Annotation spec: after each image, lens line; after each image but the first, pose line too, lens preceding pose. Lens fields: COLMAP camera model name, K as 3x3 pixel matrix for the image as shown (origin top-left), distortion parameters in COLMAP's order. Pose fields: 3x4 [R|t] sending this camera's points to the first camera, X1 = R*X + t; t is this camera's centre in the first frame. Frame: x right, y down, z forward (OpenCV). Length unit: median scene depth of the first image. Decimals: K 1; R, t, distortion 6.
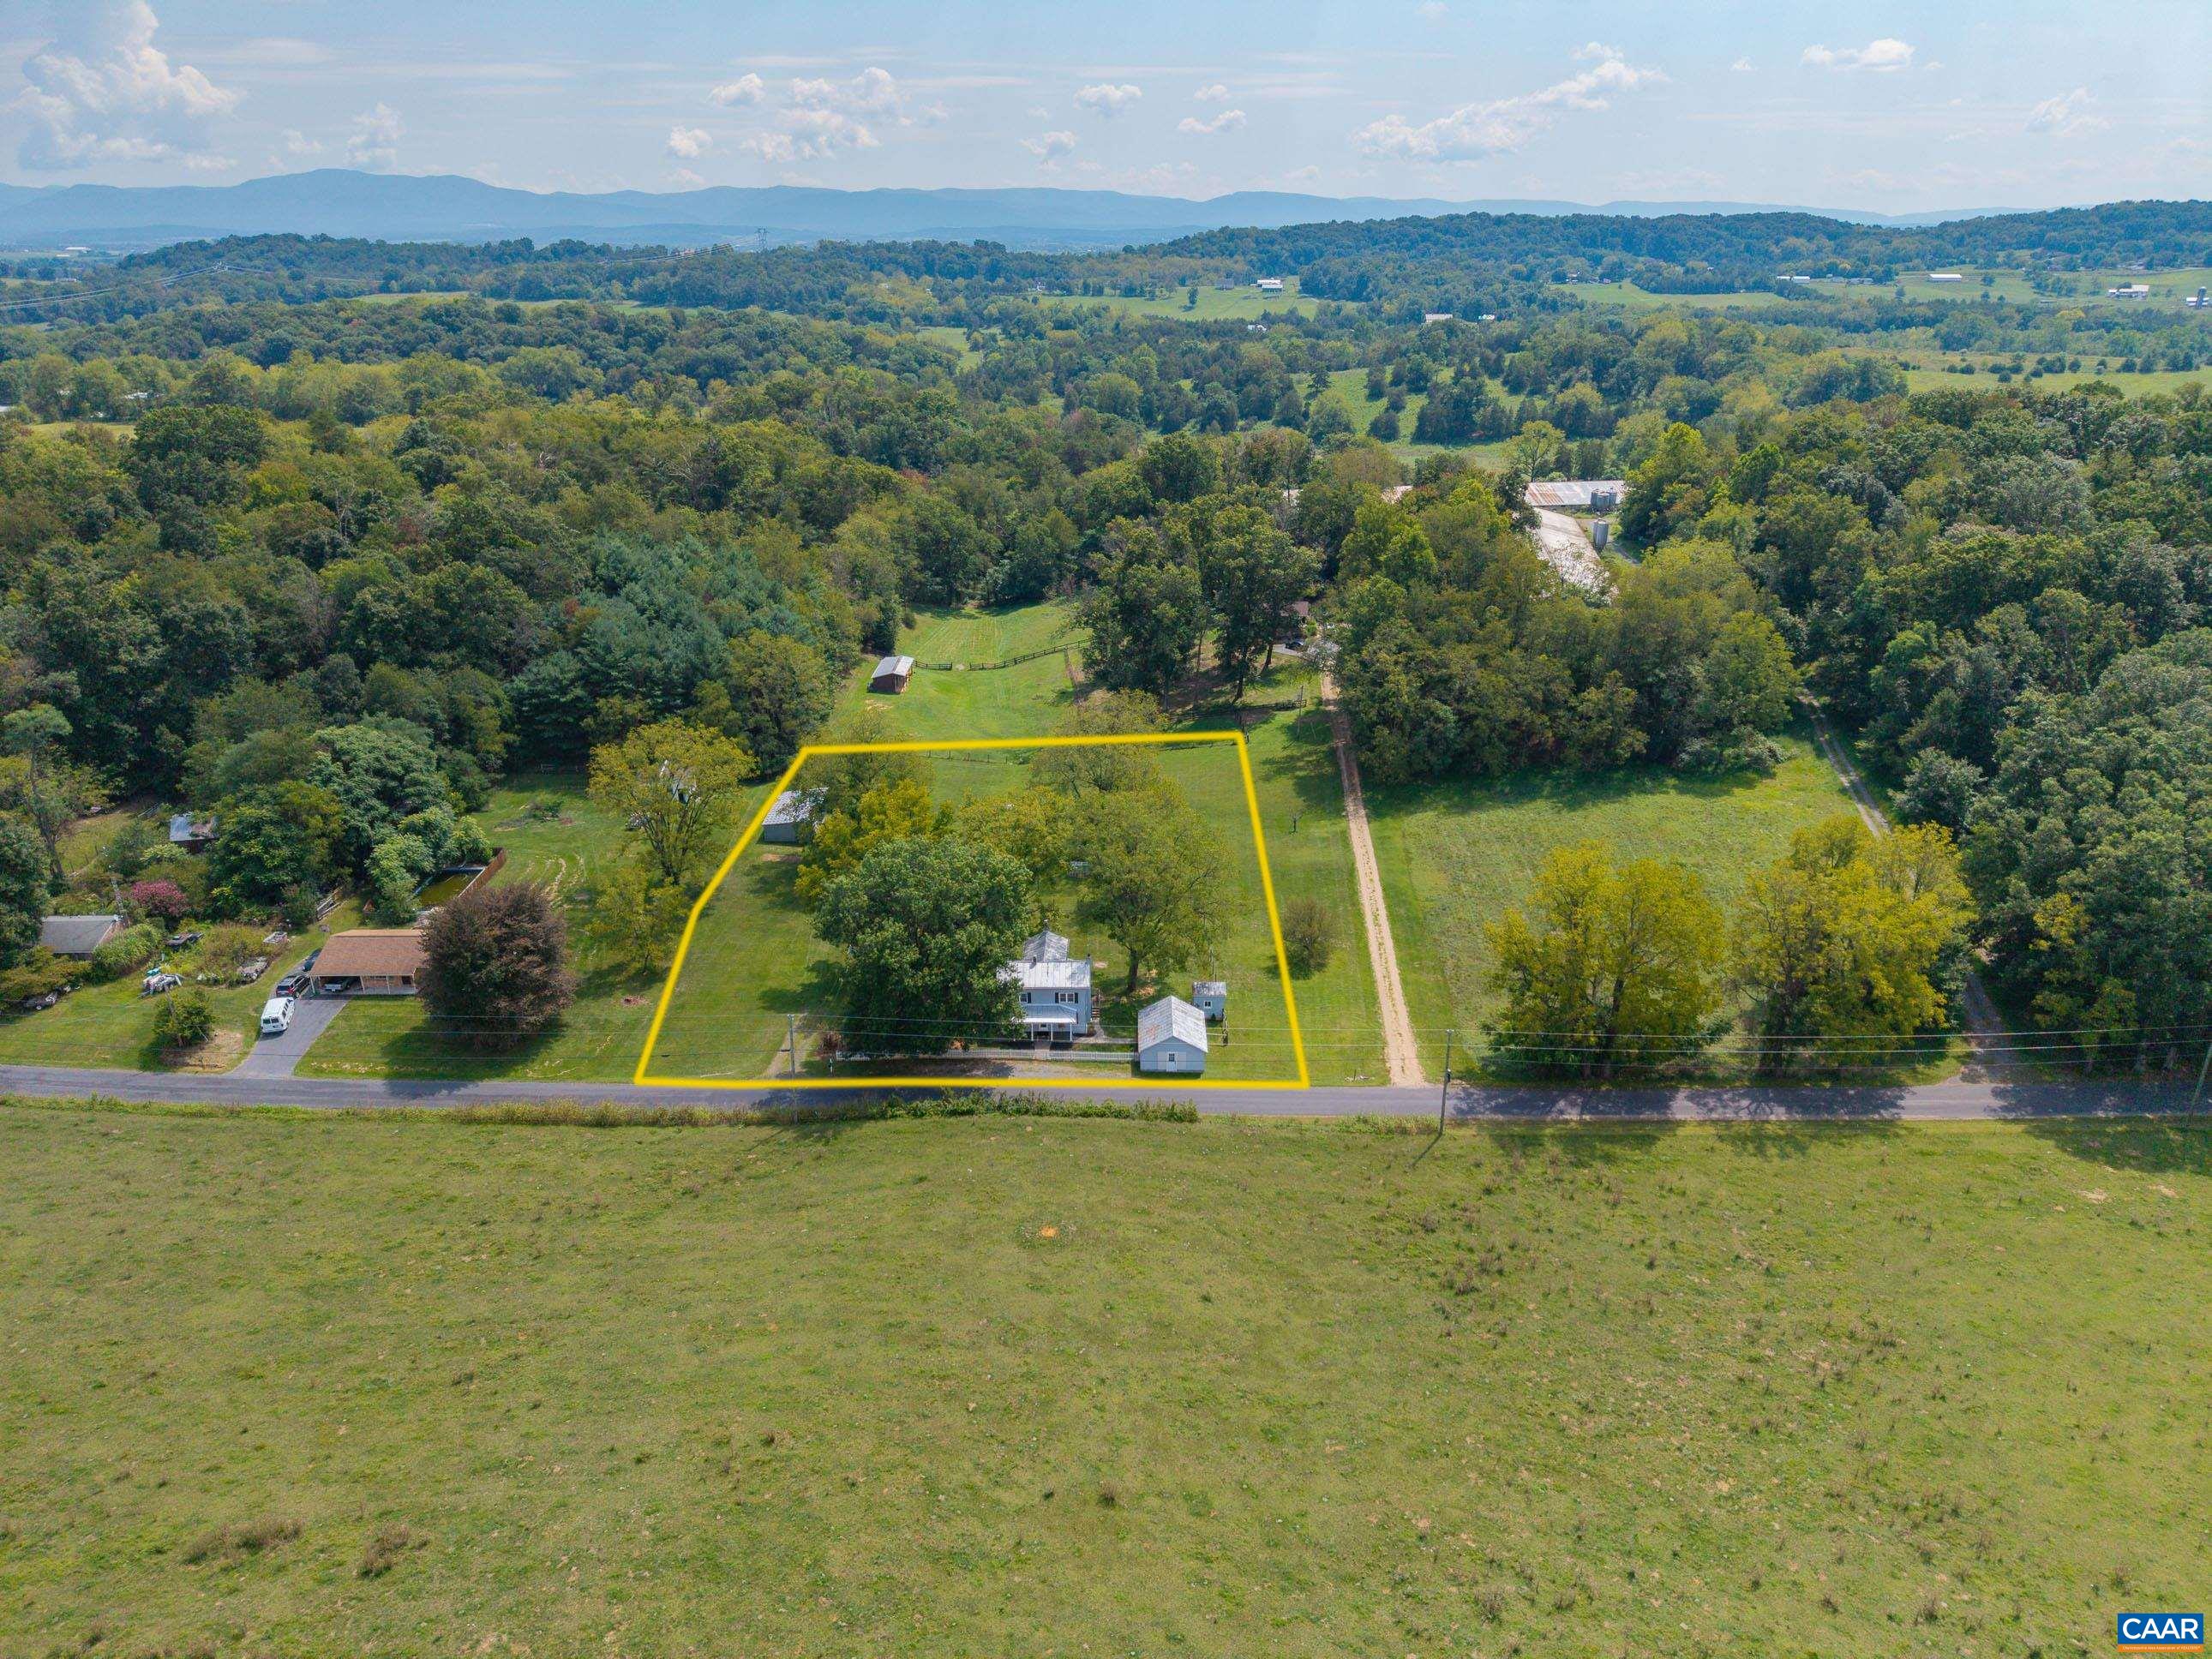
lens RADIAL K [[1489.2, 0, 1121.0], [0, 1489.2, 821.2], [0, 0, 1]] dist [0.020324, -0.015057]
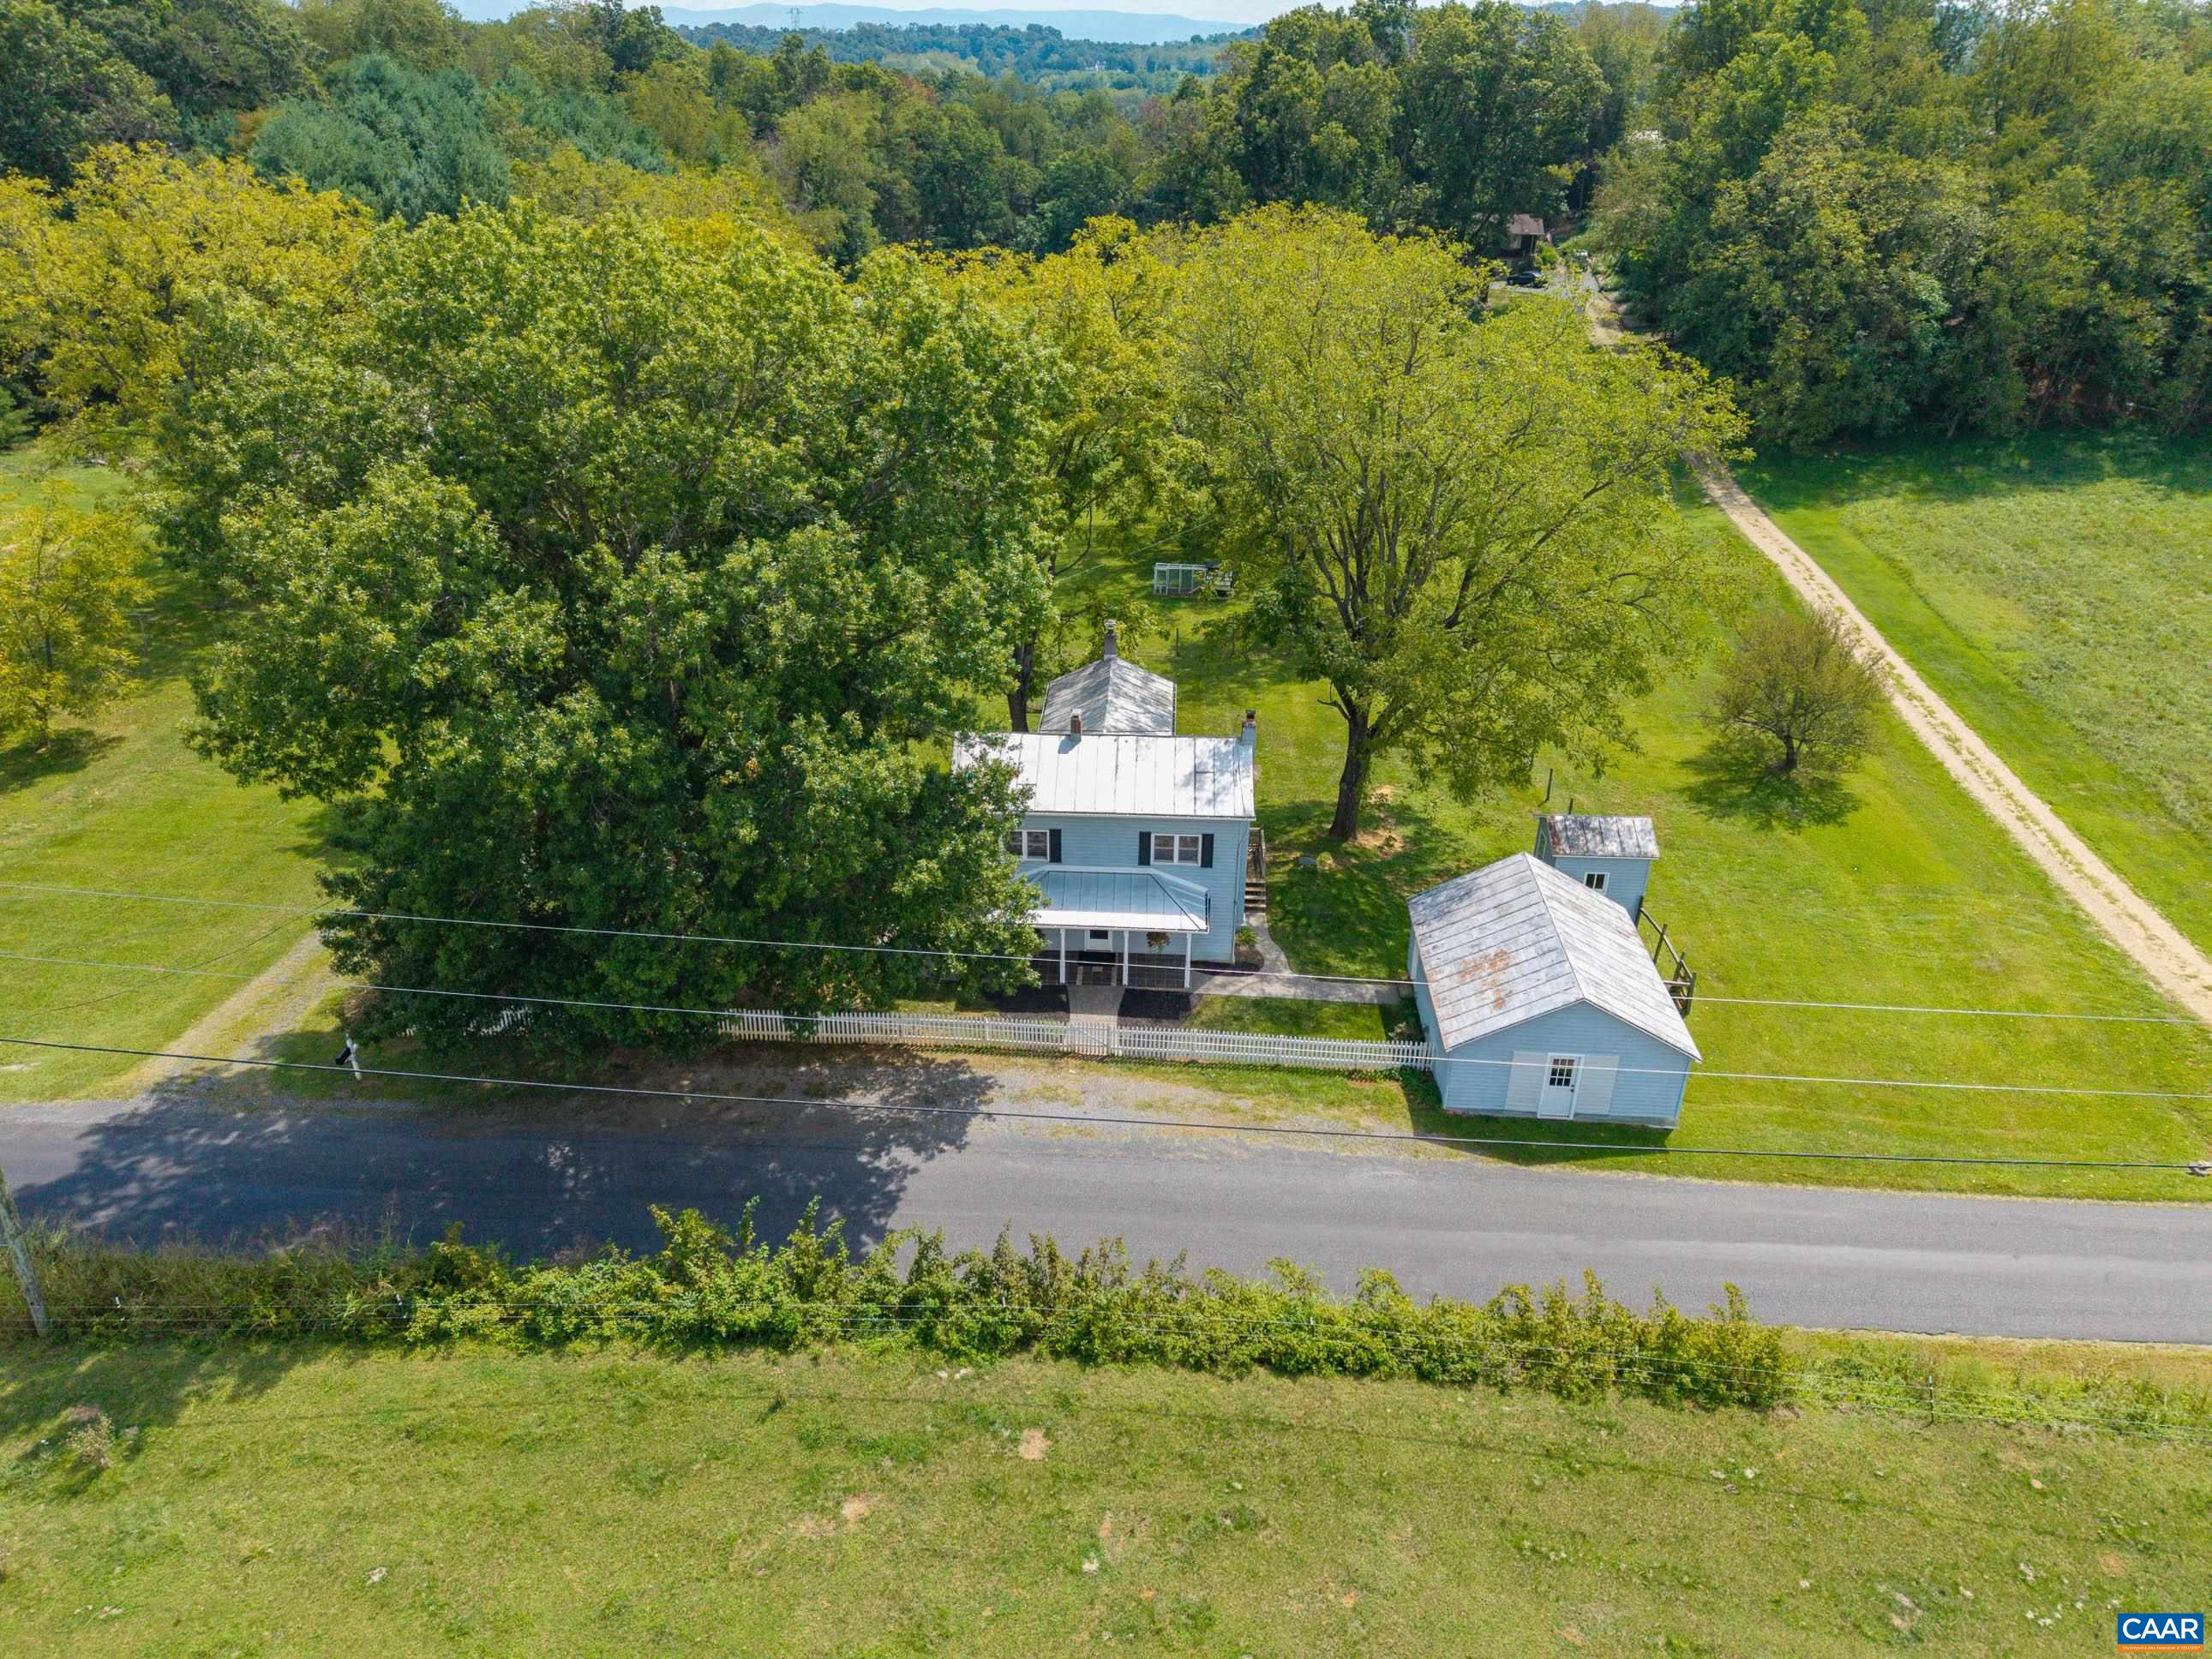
lens RADIAL K [[1489.2, 0, 1112.0], [0, 1489.2, 852.0], [0, 0, 1]] dist [0.020324, -0.015057]
pose [[0.999018, 0.030519, -0.032129, -0.031913], [-0.026703, 0.993219, 0.113146, 0.068094], [0.035364, -0.112177, 0.993059, 0.556426]]
